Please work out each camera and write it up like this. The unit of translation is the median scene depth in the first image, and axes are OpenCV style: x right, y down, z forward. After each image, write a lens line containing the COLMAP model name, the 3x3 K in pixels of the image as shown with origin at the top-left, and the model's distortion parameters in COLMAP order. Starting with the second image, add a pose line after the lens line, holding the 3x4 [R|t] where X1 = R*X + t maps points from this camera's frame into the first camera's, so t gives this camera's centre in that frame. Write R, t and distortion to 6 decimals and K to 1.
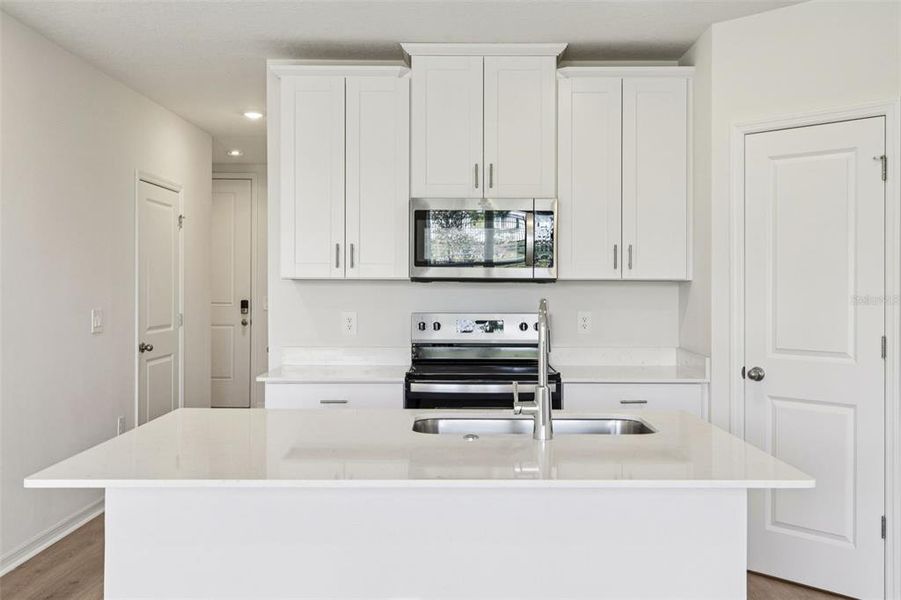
lens RADIAL K [[833.4, 0, 451.6], [0, 833.4, 293.0], [0, 0, 1]] dist [0.026179, 0.000000]
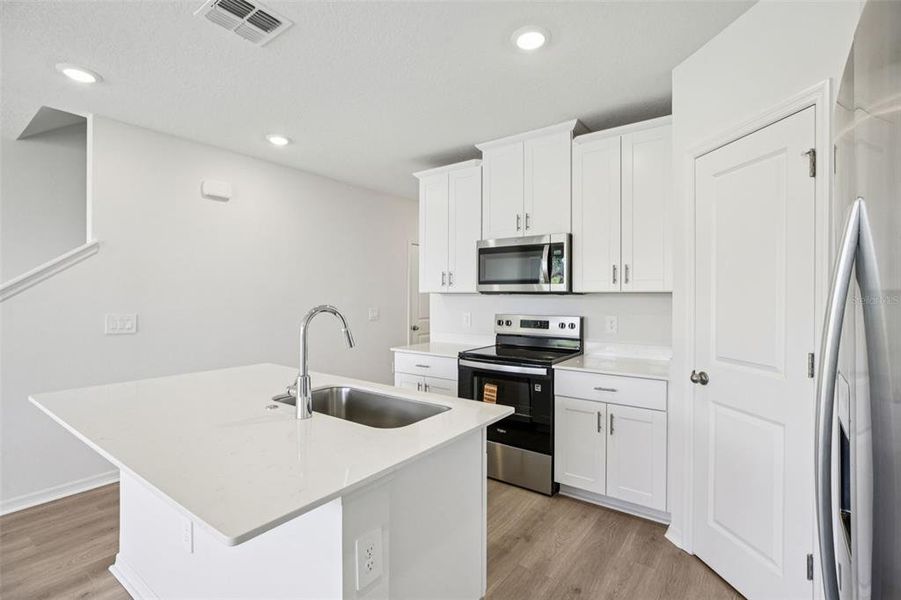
lens RADIAL K [[410.7, 0, 454.4], [0, 410.7, 299.1], [0, 0, 1]] dist [-0.013377, 0.000038]
pose [[0.813979, 0.001492, -0.580892, 0.362284], [-0.005417, 0.999973, -0.005023, -0.000388], [0.580868, 0.007235, 0.813965, 0.342213]]
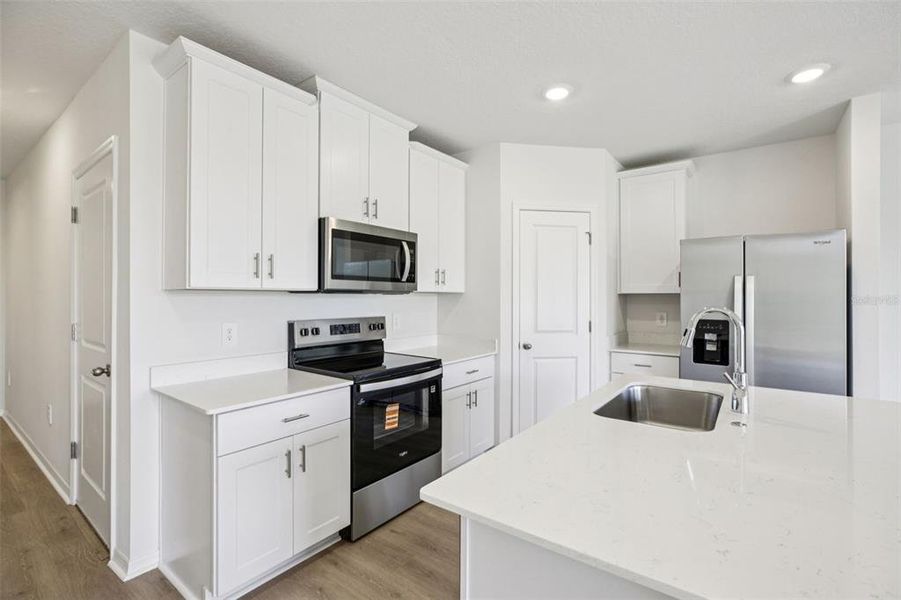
lens RADIAL K [[411.2, 0, 450.7], [0, 411.2, 296.9], [0, 0, 1]] dist [-0.009152, 0.002544]
pose [[0.593629, -0.003068, 0.804733, -0.387089], [0.005280, 0.999986, -0.000083, -0.007201], [-0.804722, 0.004298, 0.593637, 0.540365]]
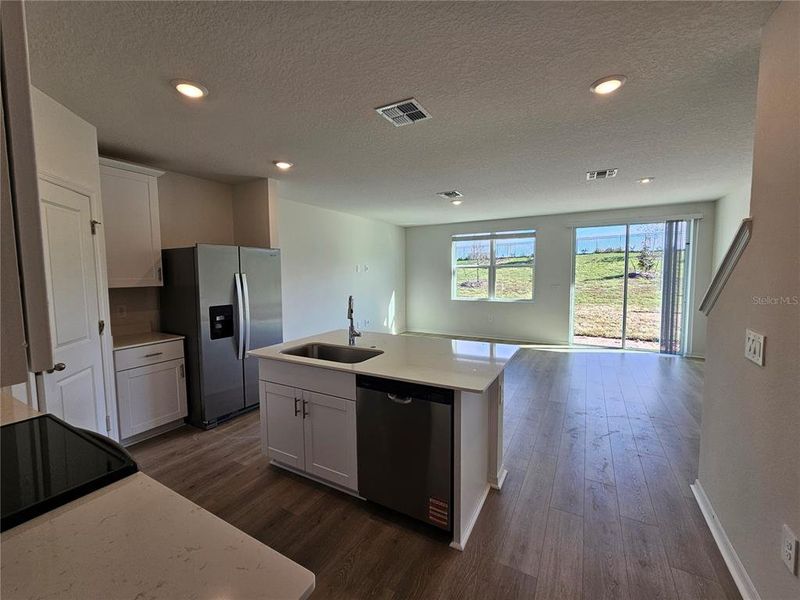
lens RADIAL K [[331.7, 0, 404.2], [0, 331.7, 296.9], [0, 0, 1]] dist [0.022912, -0.000187]
pose [[-0.876366, -0.029424, 0.480746, -0.322304], [0.009265, 0.996918, 0.077905, -0.042233], [-0.481556, 0.072727, -0.873392, 1.049298]]
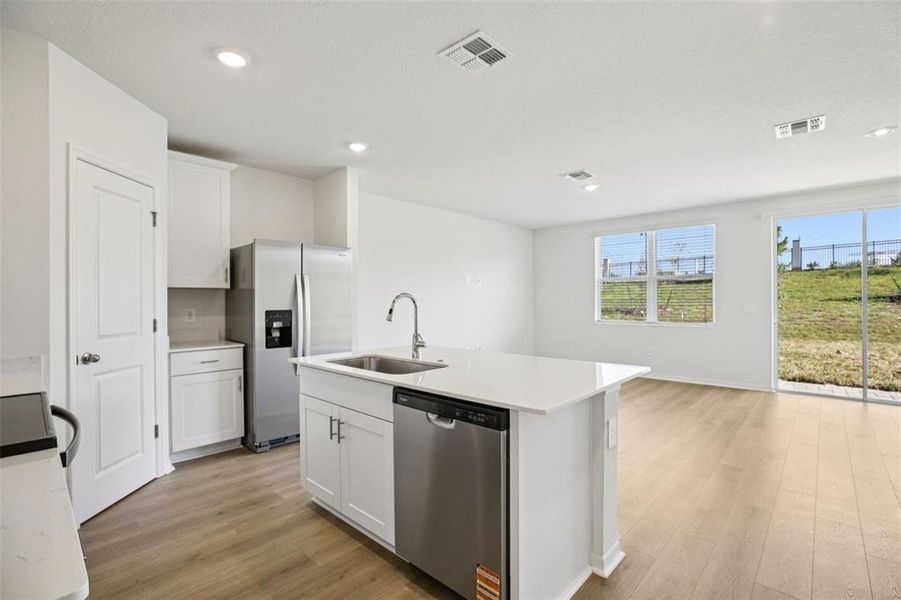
lens RADIAL K [[411.2, 0, 452.7], [0, 411.2, 301.5], [0, 0, 1]] dist [-0.009152, 0.002544]
pose [[-0.737060, -0.001543, 0.675826, -0.383530], [0.007535, 0.999916, 0.010500, 0.009852], [-0.675786, 0.012832, -0.736986, 0.955043]]
